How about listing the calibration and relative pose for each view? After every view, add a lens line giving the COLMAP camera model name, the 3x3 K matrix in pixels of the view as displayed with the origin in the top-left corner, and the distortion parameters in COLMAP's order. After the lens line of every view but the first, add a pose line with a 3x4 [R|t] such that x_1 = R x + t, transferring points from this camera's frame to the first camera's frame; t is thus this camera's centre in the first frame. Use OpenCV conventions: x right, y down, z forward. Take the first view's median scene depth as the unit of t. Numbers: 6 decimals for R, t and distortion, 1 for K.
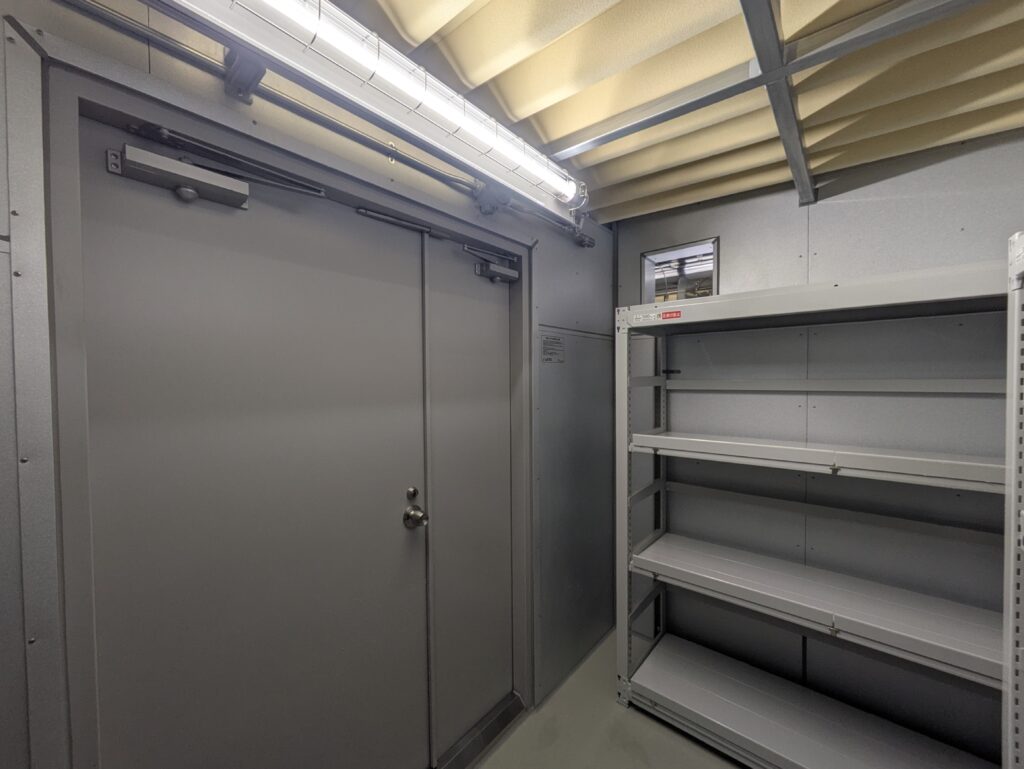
lens RADIAL K [[403.6, 0, 519.5], [0, 403.6, 386.9], [0, 0, 1]] dist [0.000828, 0.000146]
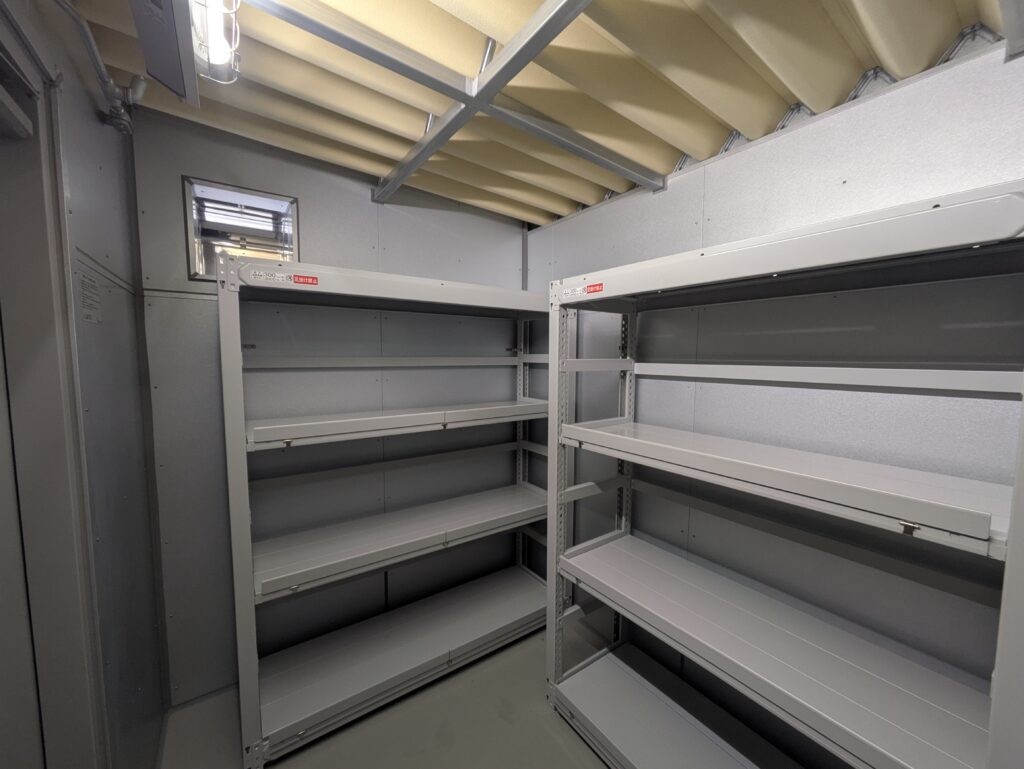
lens RADIAL K [[403.6, 0, 519.5], [0, 403.6, 386.9], [0, 0, 1]] dist [0.000828, 0.000146]
pose [[0.251890, -0.067273, 0.965415, -0.315986], [0.018227, 0.997734, 0.064770, -0.000095], [-0.967584, 0.001282, 0.252545, 0.319364]]
